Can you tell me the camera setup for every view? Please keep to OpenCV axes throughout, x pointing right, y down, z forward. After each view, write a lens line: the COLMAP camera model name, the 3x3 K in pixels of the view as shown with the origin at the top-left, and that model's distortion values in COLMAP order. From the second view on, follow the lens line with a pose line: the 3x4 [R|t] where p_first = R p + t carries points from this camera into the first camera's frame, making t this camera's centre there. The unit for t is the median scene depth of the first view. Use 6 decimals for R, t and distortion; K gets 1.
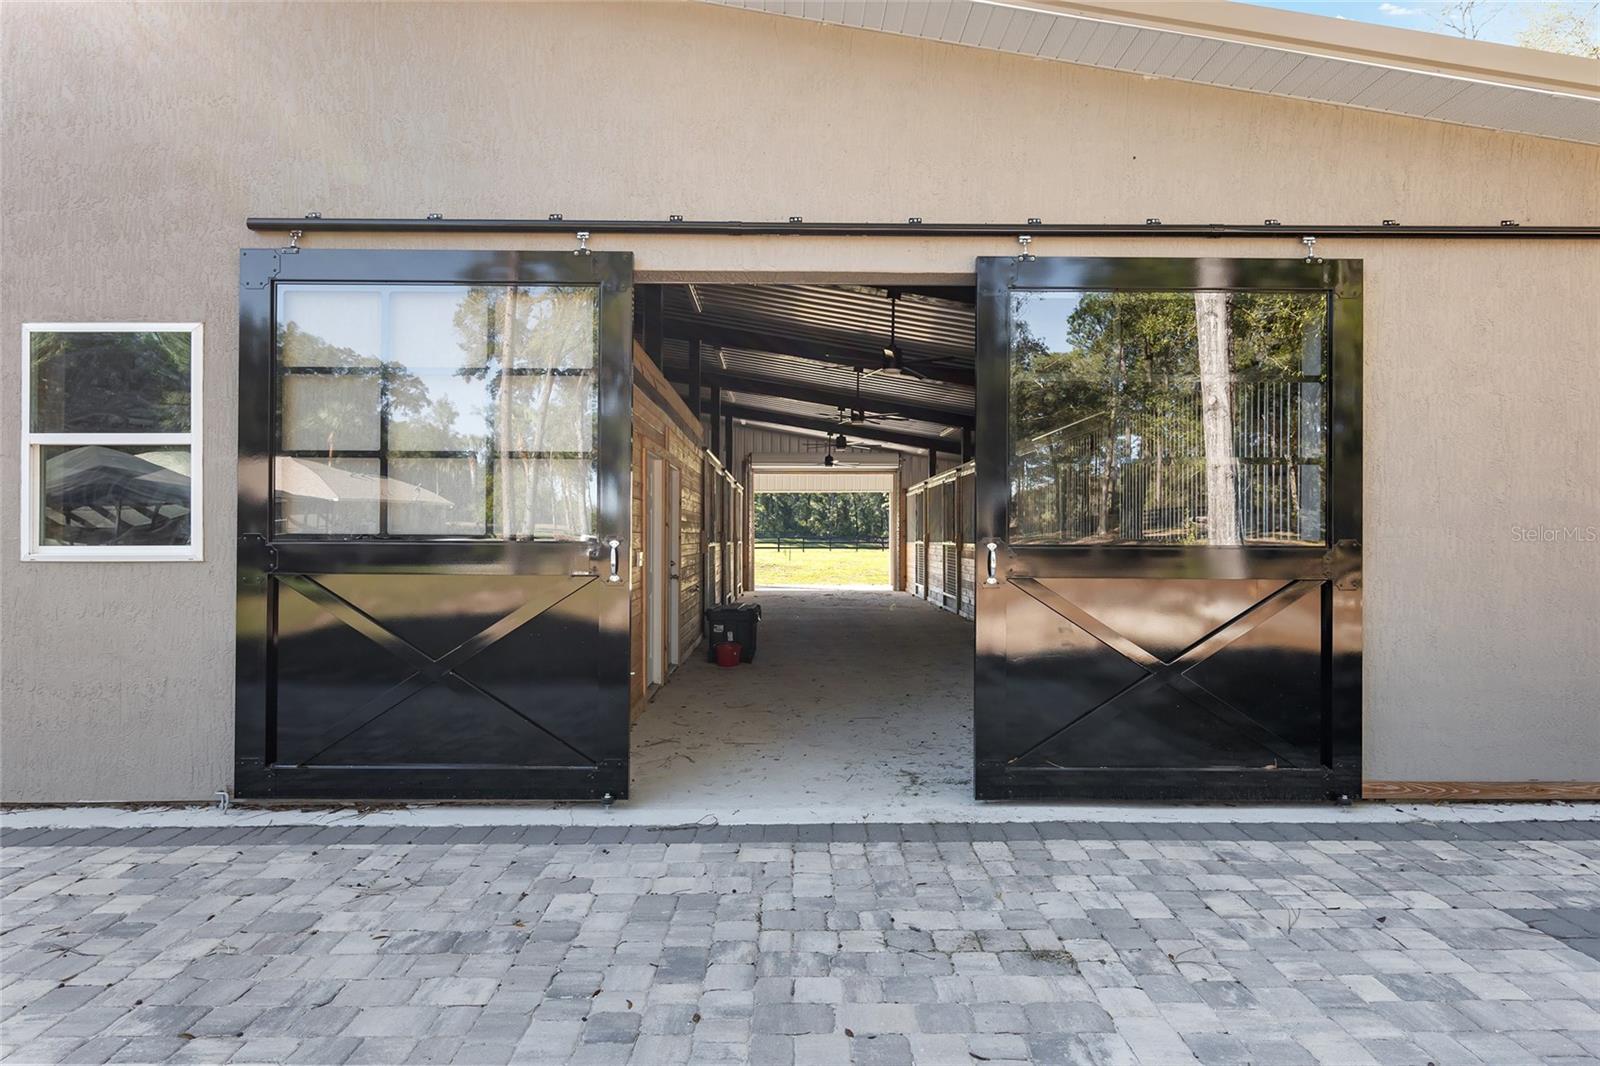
lens RADIAL K [[881.4, 0, 800.0], [0, 881.4, 533.0], [0, 0, 1]] dist [-0.002764, -0.001268]
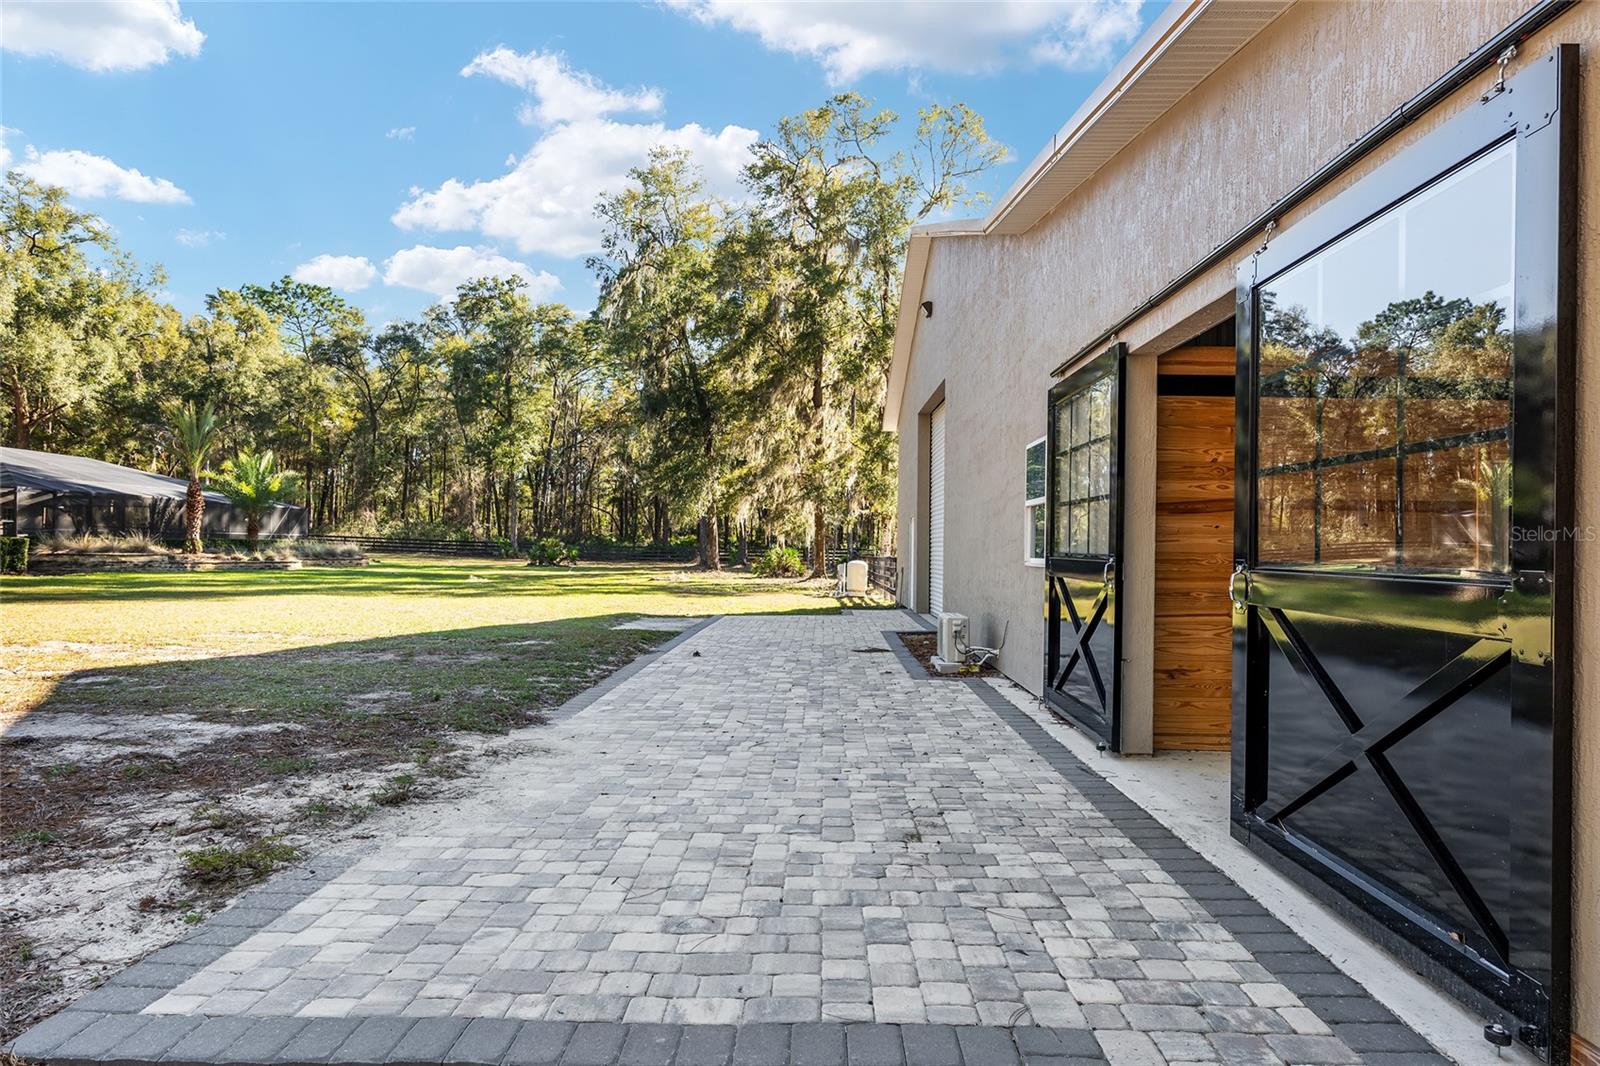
lens RADIAL K [[933.9, 0, 800.0], [0, 933.9, 533.0], [0, 0, 1]] dist [0.000679, 0.000478]
pose [[-0.033128, -0.017055, -0.999306, 1.519732], [-0.011839, 0.999791, -0.016671, -0.000441], [0.999381, 0.011279, -0.033323, 0.702487]]
